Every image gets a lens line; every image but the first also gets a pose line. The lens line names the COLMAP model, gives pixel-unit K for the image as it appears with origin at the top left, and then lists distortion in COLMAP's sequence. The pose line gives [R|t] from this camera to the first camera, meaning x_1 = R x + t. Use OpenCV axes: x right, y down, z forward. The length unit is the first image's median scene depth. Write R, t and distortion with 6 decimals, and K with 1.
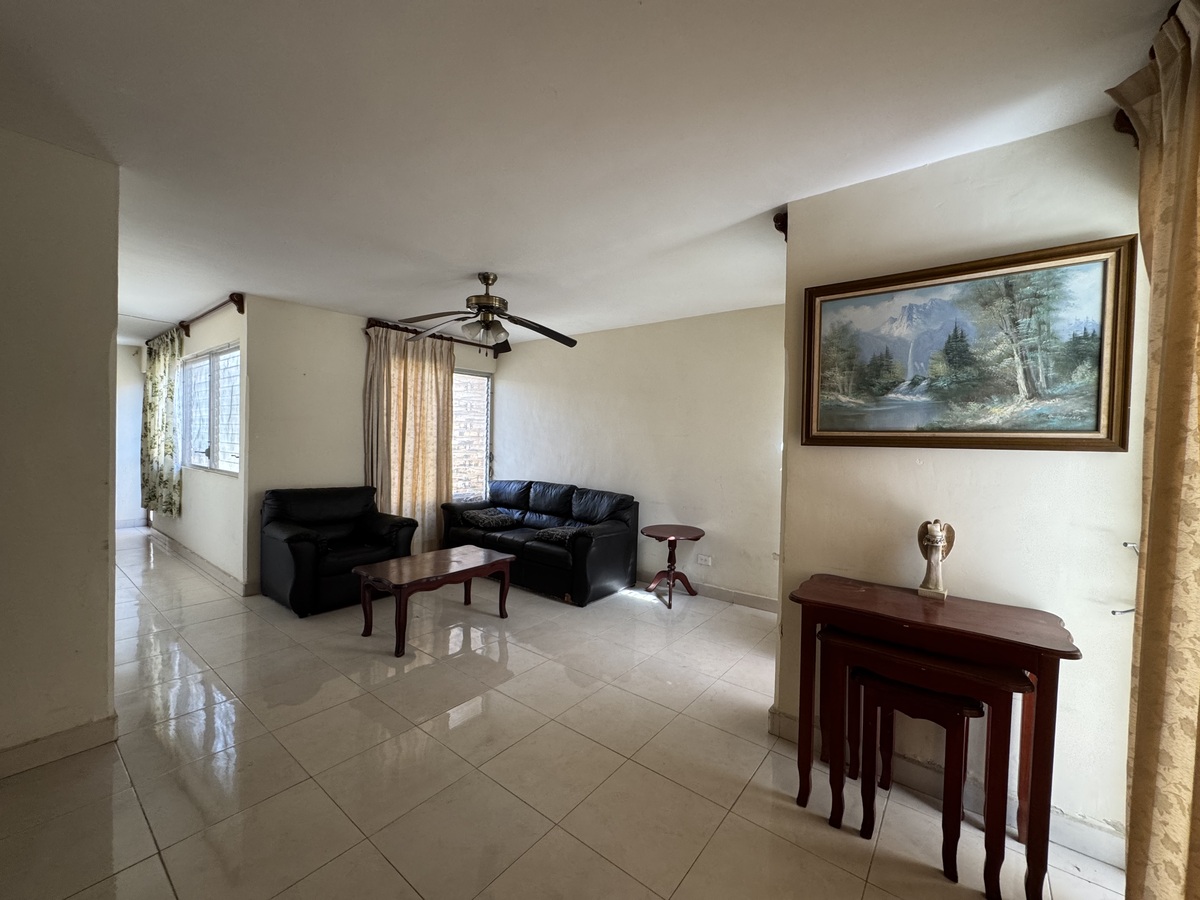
lens RADIAL K [[479.1, 0, 600.0], [0, 479.1, 450.0], [0, 0, 1]] dist [-0.003089, 0.000303]
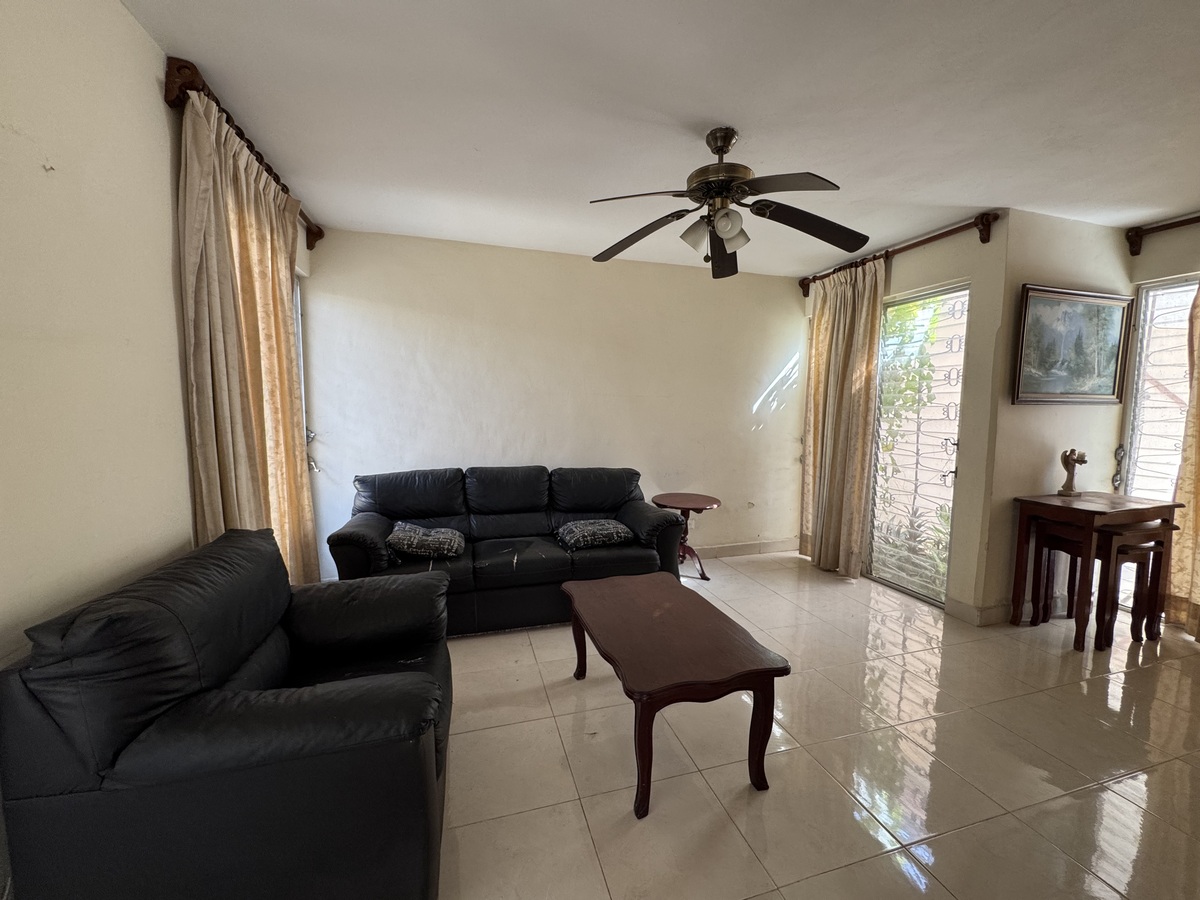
lens RADIAL K [[479.1, 0, 600.0], [0, 479.1, 450.0], [0, 0, 1]] dist [-0.003089, 0.000303]
pose [[0.579058, -0.090602, 0.810237, -1.381765], [0.022906, 0.995222, 0.094917, -0.038369], [-0.814965, -0.036403, 0.578366, 1.218335]]
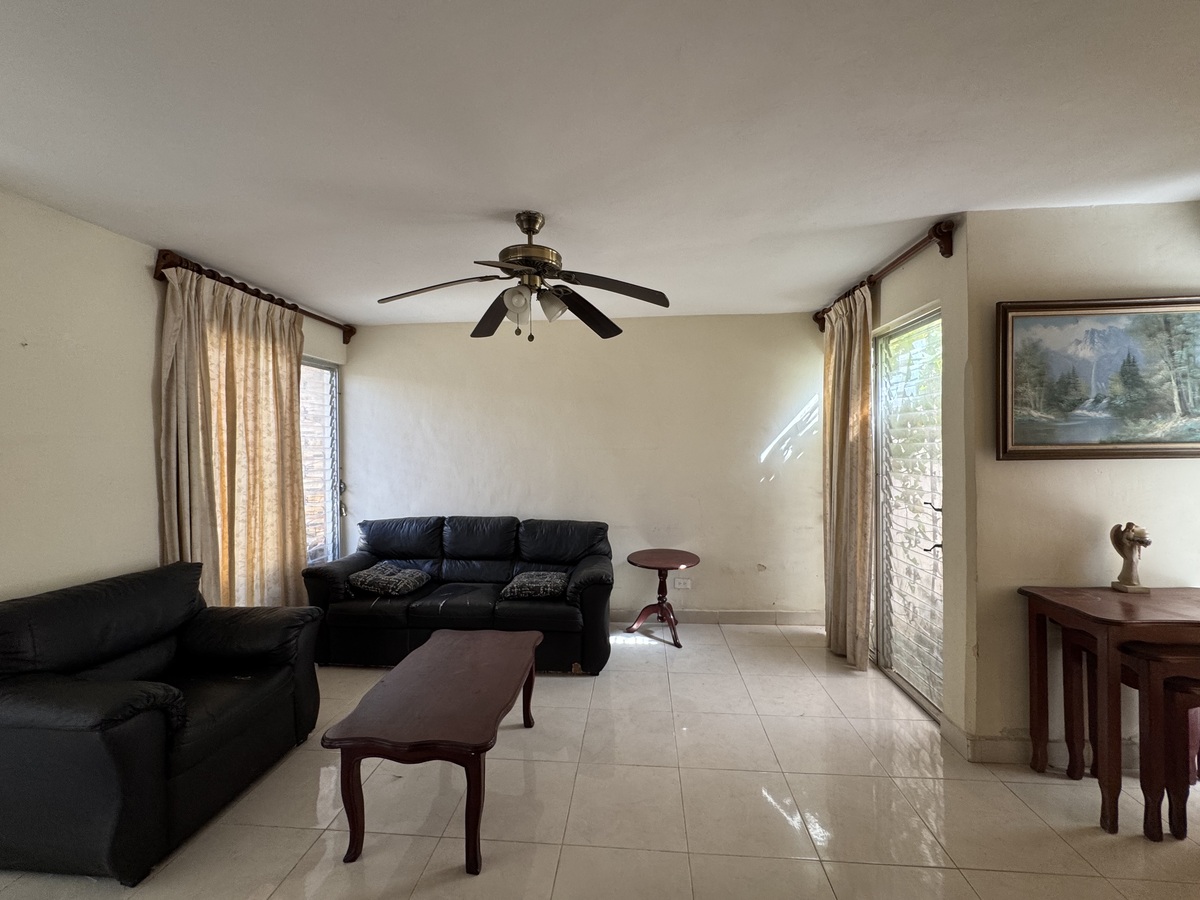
lens RADIAL K [[479.1, 0, 600.0], [0, 479.1, 450.0], [0, 0, 1]] dist [-0.003089, 0.000303]
pose [[0.837675, -0.035713, 0.545000, -0.841348], [0.041417, 0.999140, 0.001814, -0.070132], [-0.544596, 0.021053, 0.838434, 0.650921]]
